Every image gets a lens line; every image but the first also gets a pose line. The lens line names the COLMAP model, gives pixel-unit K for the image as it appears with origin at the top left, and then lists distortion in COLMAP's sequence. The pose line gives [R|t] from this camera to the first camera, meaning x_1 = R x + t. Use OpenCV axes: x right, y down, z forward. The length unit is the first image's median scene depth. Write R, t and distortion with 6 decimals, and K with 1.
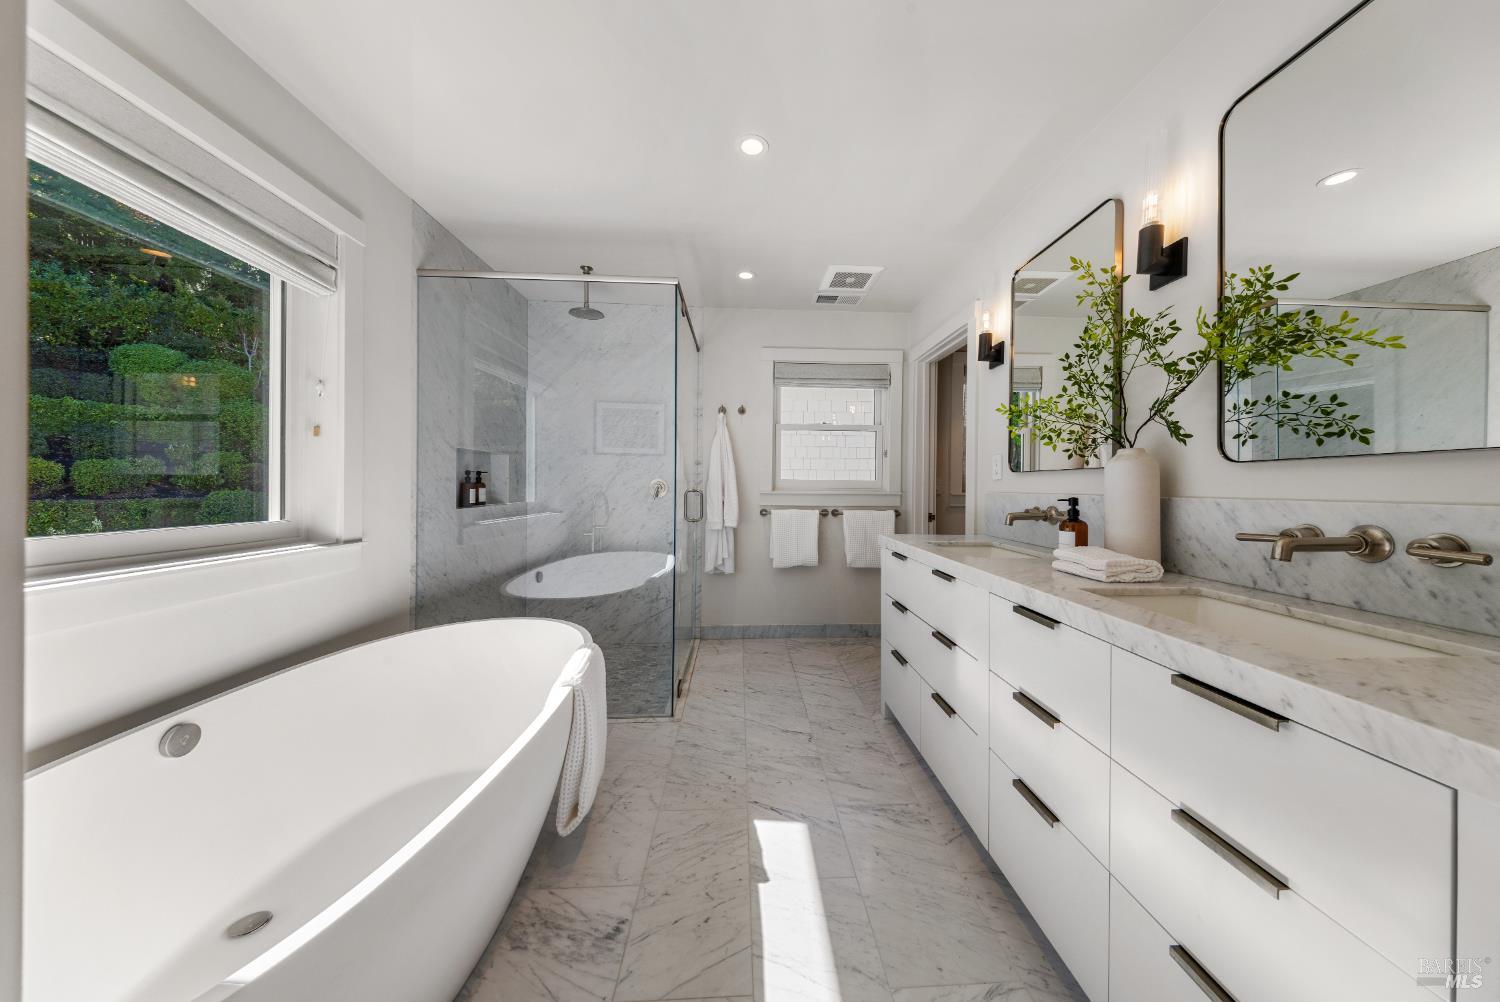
lens RADIAL K [[458.9, 0, 757.2], [0, 458.9, 485.0], [0, 0, 1]] dist [-0.000060, -0.000026]
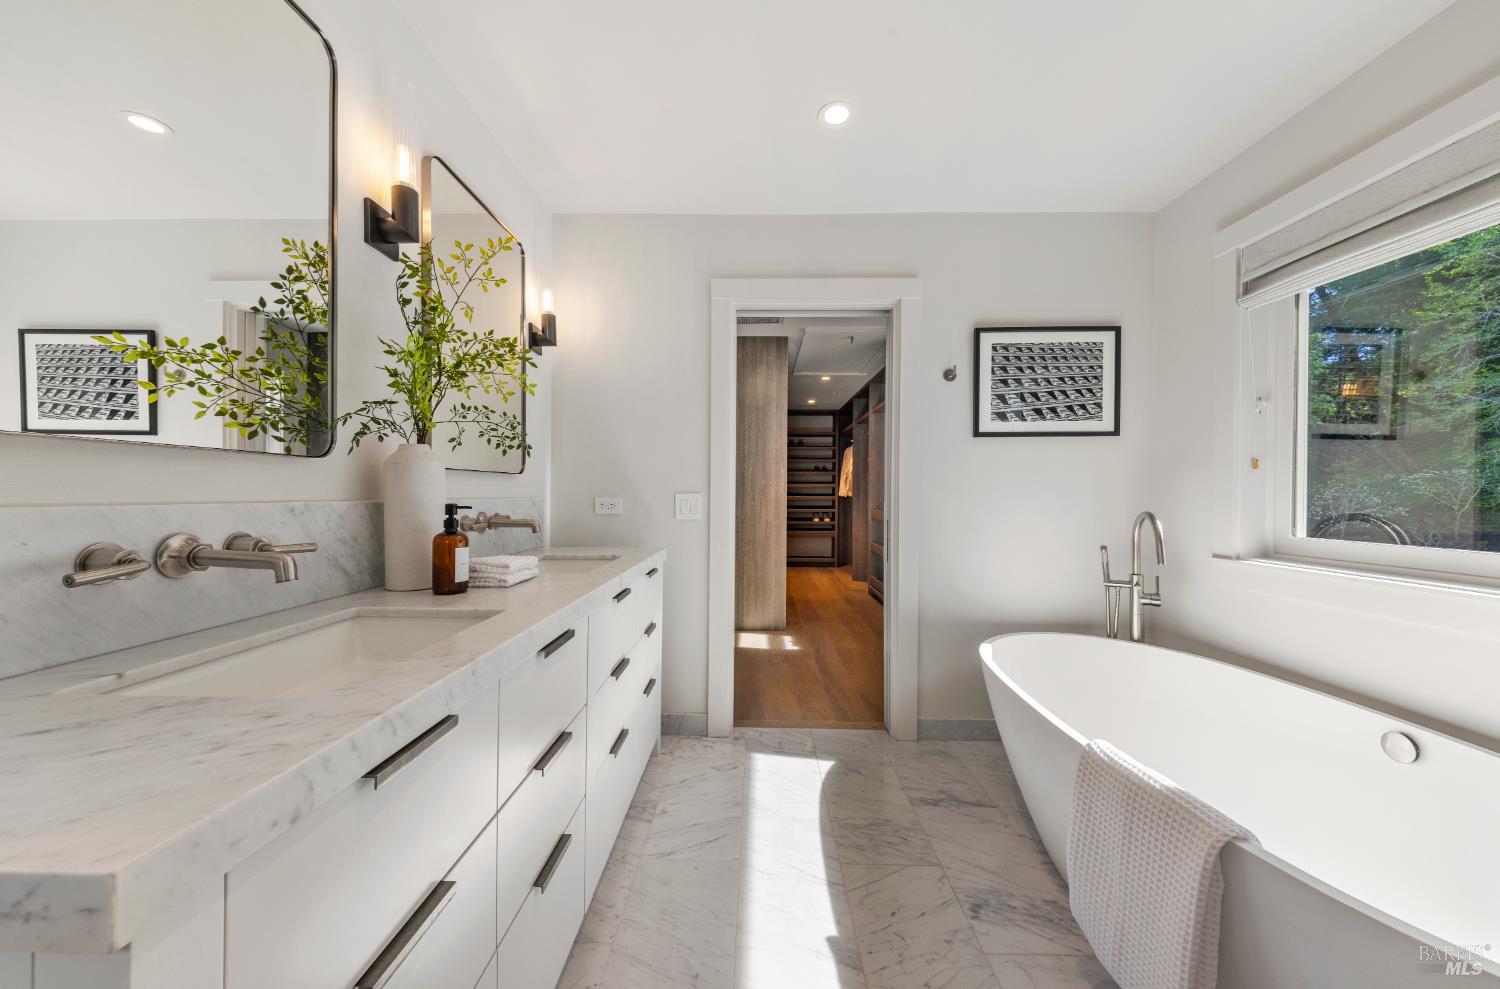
lens RADIAL K [[525.9, 0, 743.6], [0, 525.9, 496.1], [0, 0, 1]] dist [0.001331, 0.000010]
pose [[-0.997846, -0.015615, 0.063715, 0.148377], [-0.015438, 0.999875, 0.003279, 0.004363], [-0.063758, 0.002289, -0.997963, 1.961429]]
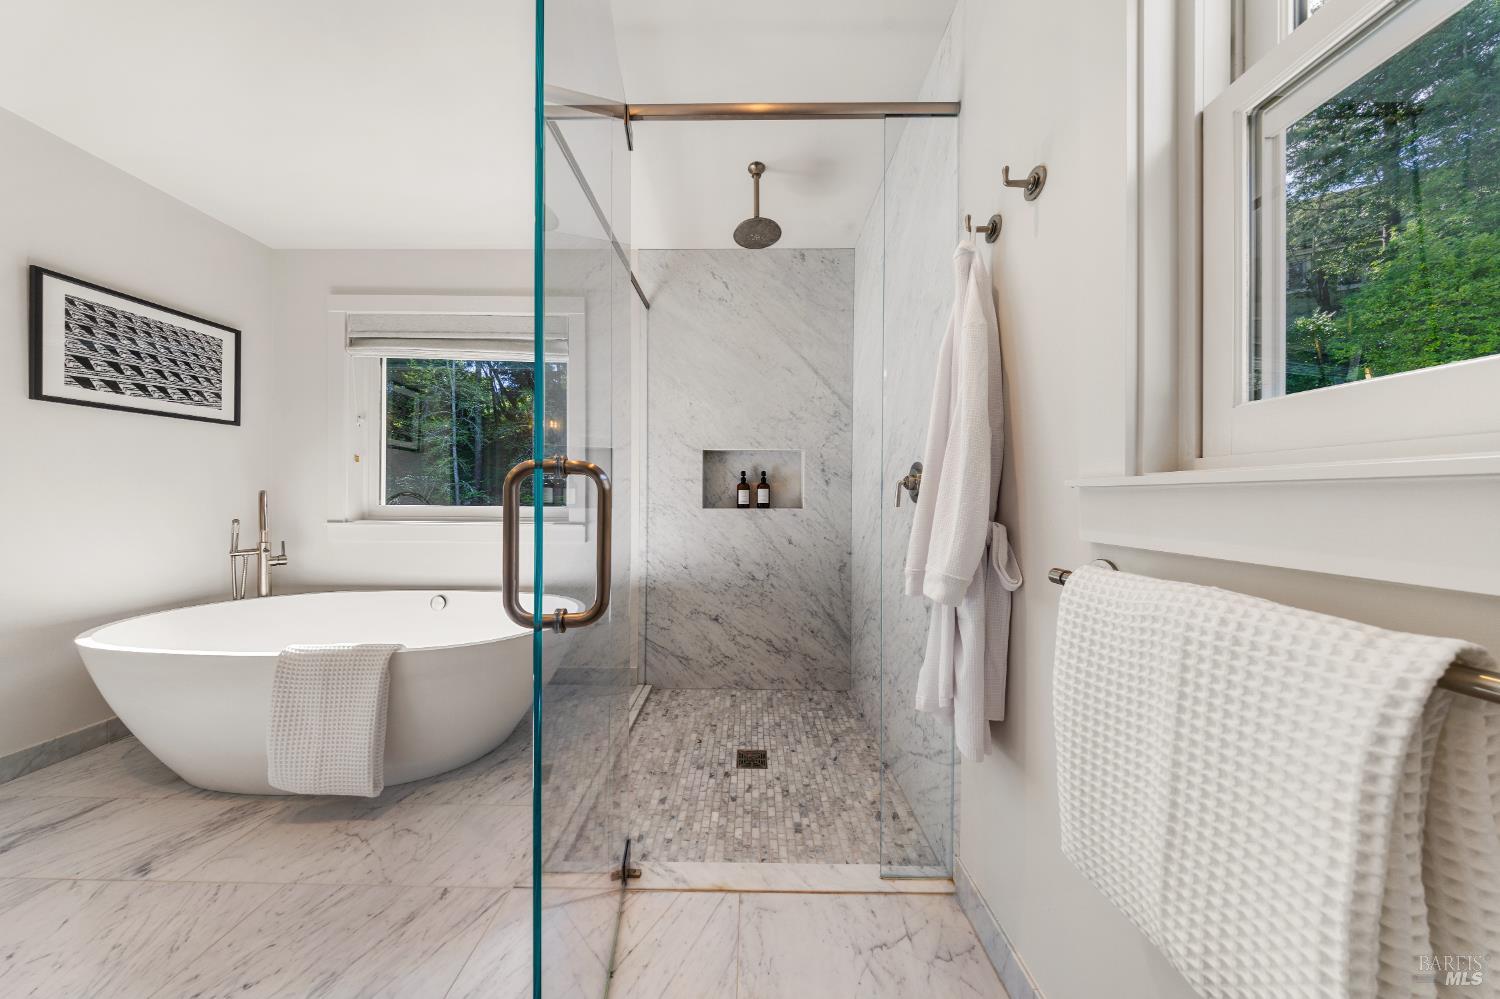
lens RADIAL K [[421.8, 0, 746.9], [0, 421.8, 496.9], [0, 0, 1]] dist [0.000199, -0.000012]
pose [[-0.042080, -0.006552, -0.999093, 0.566298], [-0.007622, 0.999952, -0.006236, 0.060008], [0.999085, 0.007352, -0.042128, 2.154459]]
